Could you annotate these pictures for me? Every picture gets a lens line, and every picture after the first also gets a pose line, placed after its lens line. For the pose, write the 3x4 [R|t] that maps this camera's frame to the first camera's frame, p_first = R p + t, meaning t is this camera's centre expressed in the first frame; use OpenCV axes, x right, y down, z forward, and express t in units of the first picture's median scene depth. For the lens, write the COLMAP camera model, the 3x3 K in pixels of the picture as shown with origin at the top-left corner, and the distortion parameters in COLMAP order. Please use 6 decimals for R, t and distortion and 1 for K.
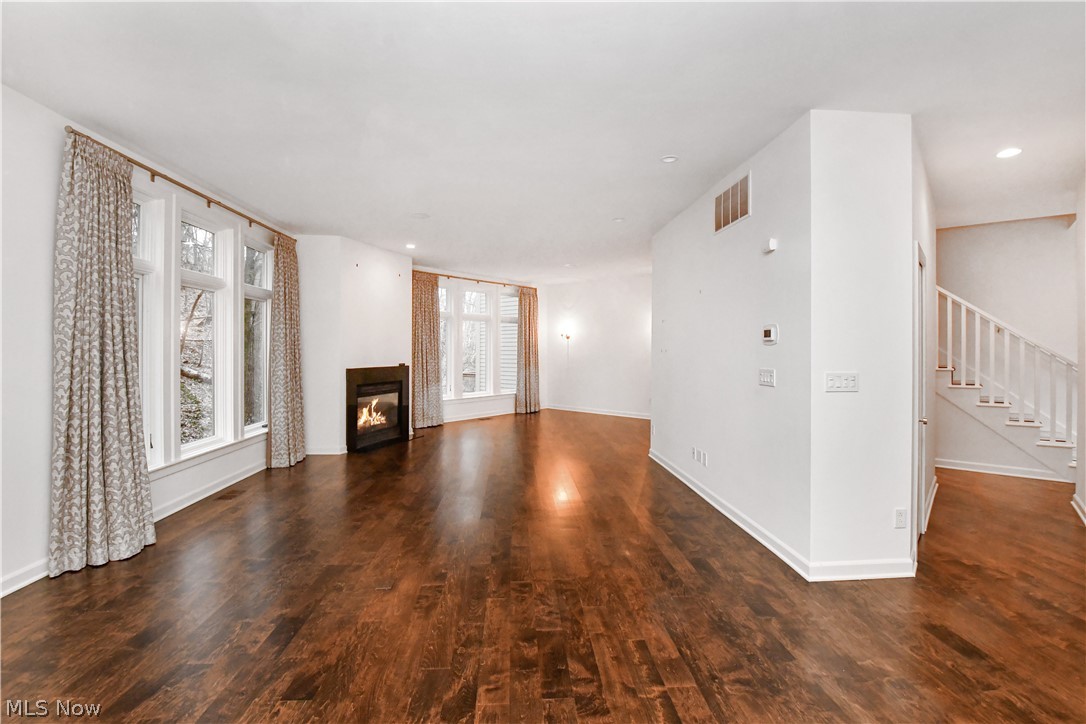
lens RADIAL K [[495.8, 0, 570.7], [0, 495.8, 349.8], [0, 0, 1]] dist [-0.012855, -0.001057]
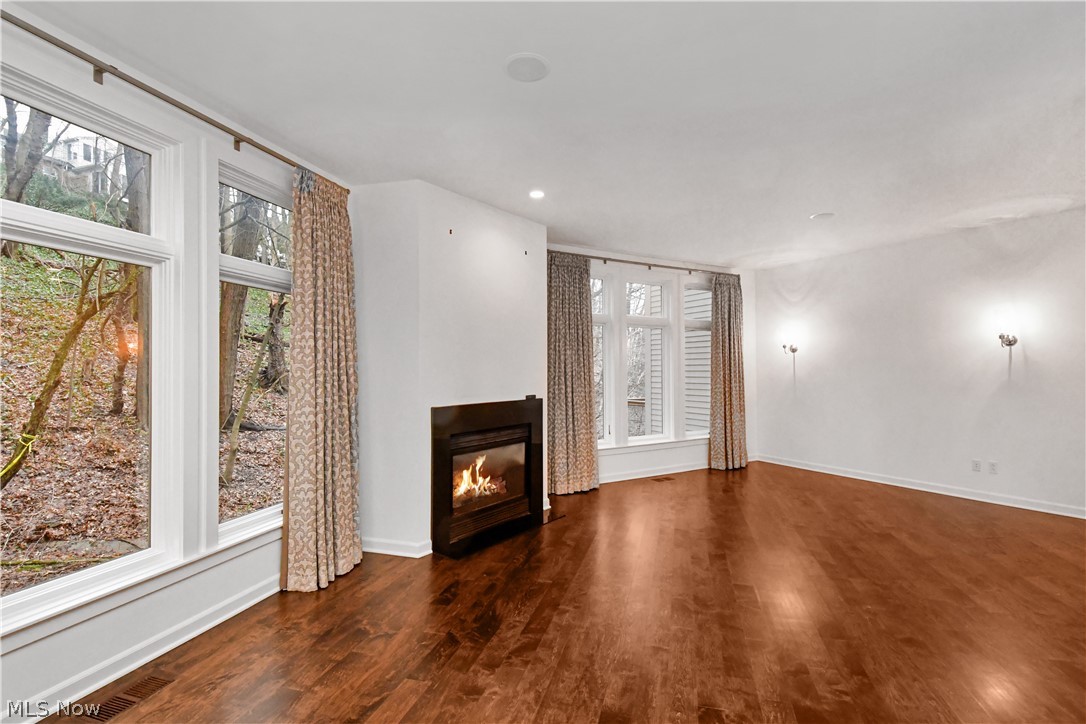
lens RADIAL K [[495.8, 0, 545.3], [0, 495.8, 362.0], [0, 0, 1]] dist [-0.012855, -0.001057]
pose [[0.931184, -0.010117, -0.364410, -0.090989], [0.006081, 0.999907, -0.012221, -0.005727], [0.364500, 0.009163, 0.931158, 0.397406]]
